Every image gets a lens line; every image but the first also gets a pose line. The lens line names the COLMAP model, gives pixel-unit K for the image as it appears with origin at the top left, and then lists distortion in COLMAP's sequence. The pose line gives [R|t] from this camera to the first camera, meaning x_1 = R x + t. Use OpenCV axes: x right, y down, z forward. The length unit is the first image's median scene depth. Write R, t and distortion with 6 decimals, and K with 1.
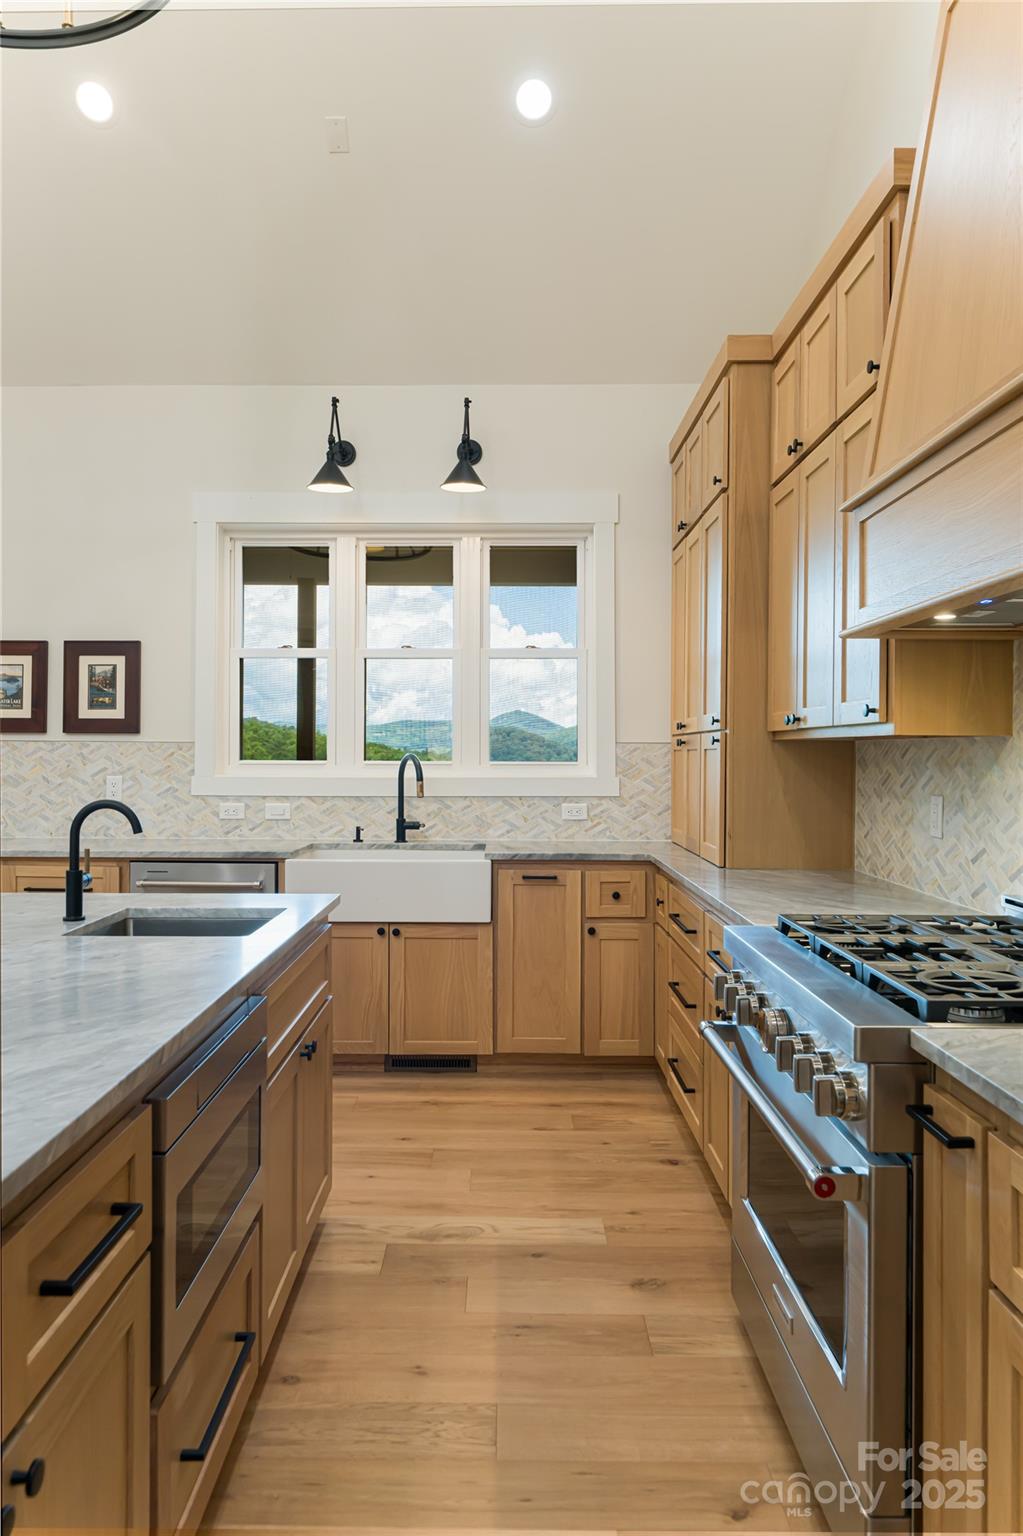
lens RADIAL K [[1013.6, 0, 498.7], [0, 1013.6, 757.5], [0, 0, 1]] dist [-0.002629, 0.001240]
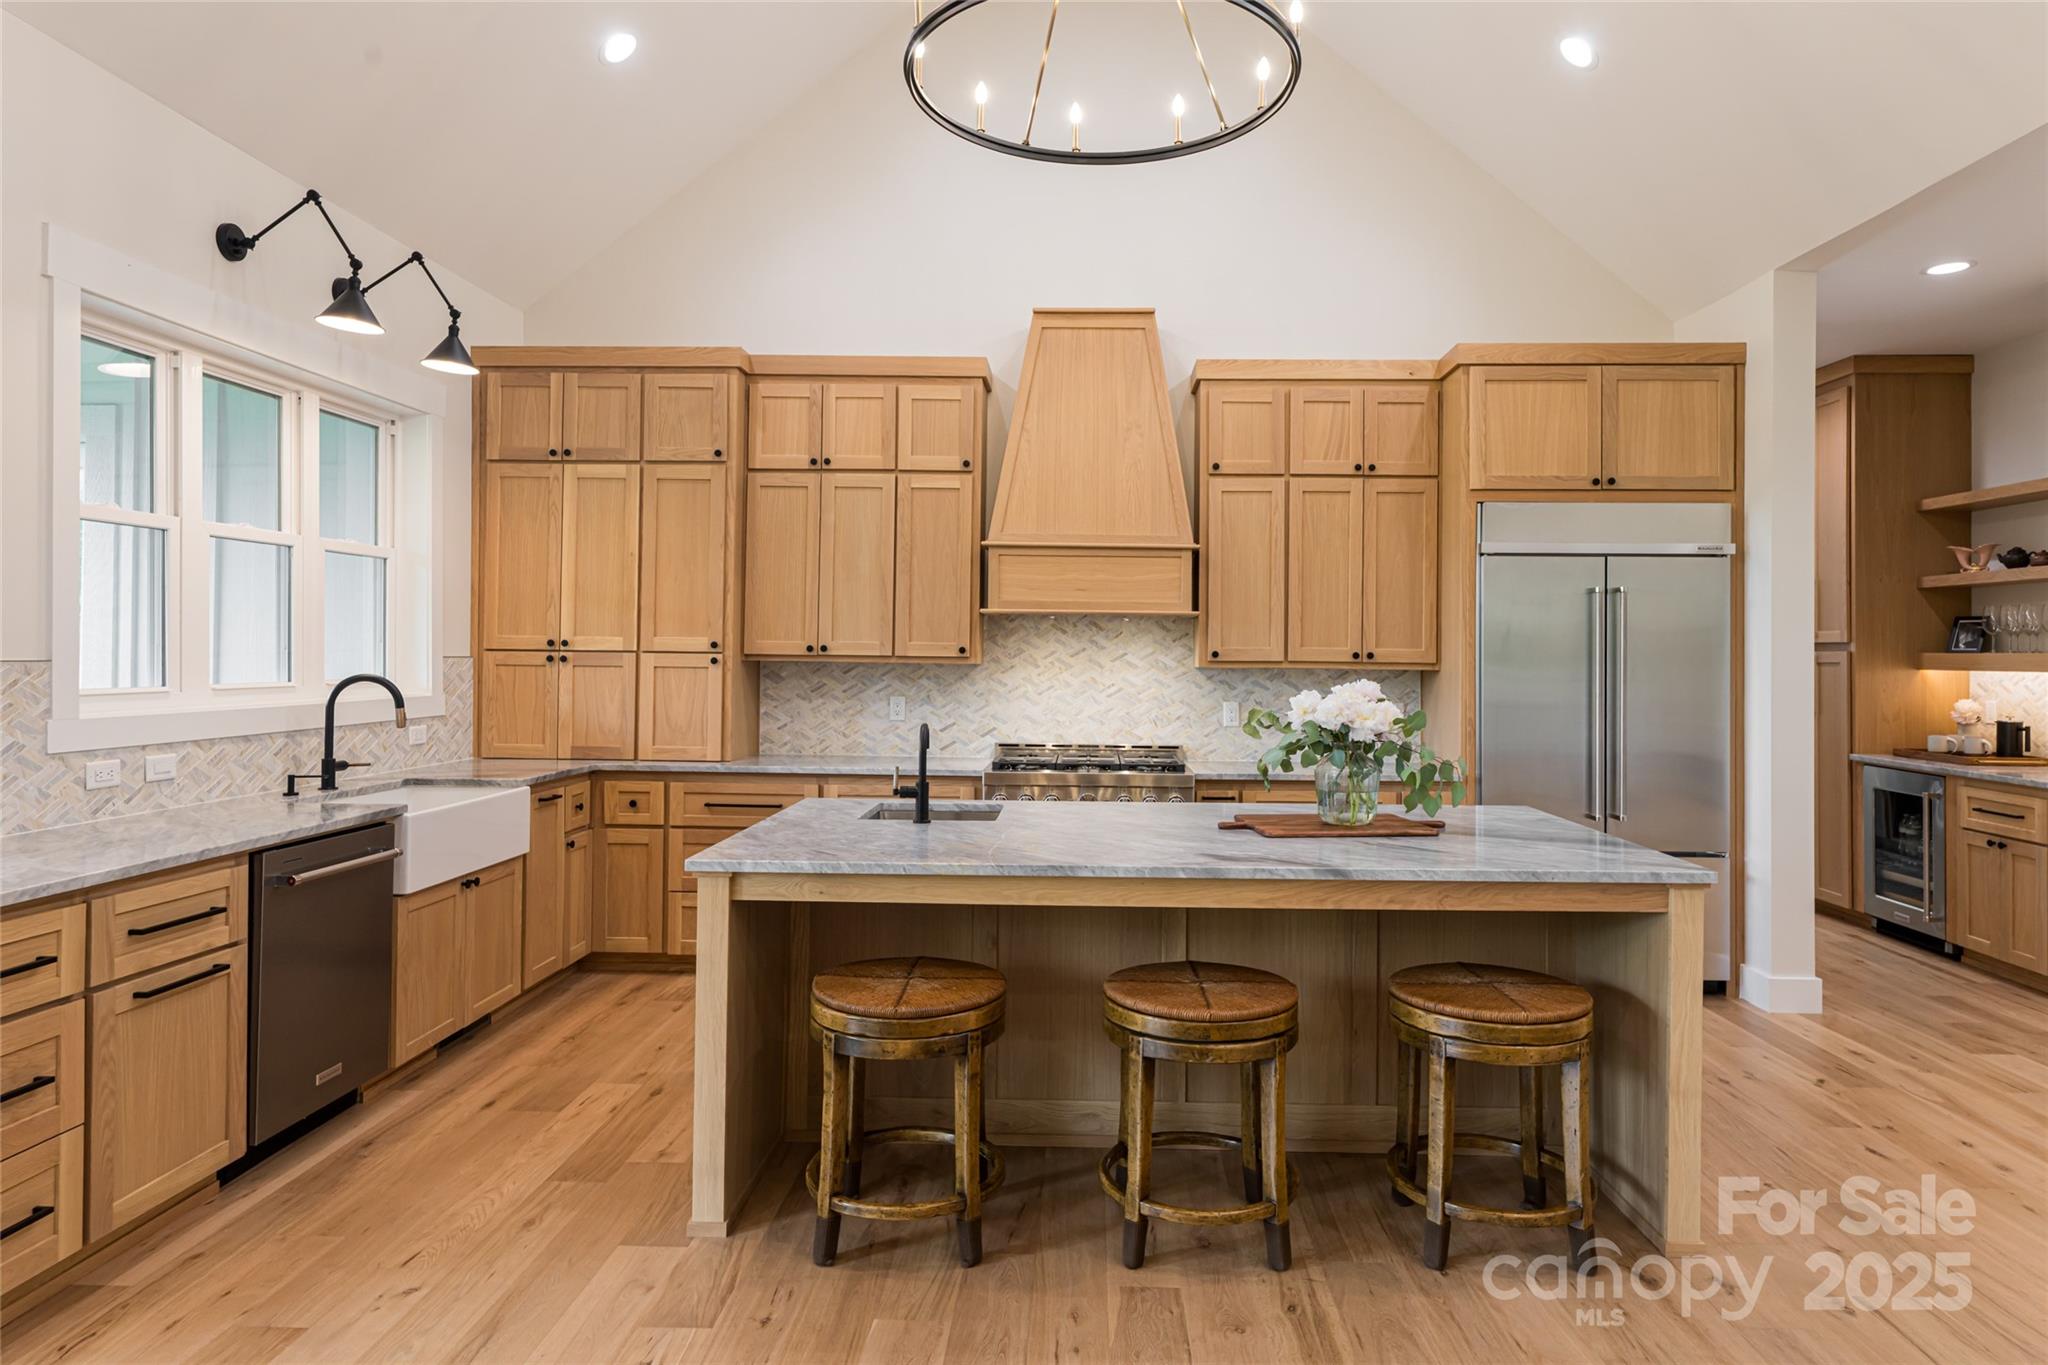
lens RADIAL K [[1222.7, 0, 1055.2], [0, 1222.7, 639.6], [0, 0, 1]] dist [0.007570, 0.000441]
pose [[0.023692, 0.007497, 0.999691, -1.133579], [-0.009194, 0.999931, -0.007281, -0.031466], [-0.999677, -0.009019, 0.023760, 0.479603]]
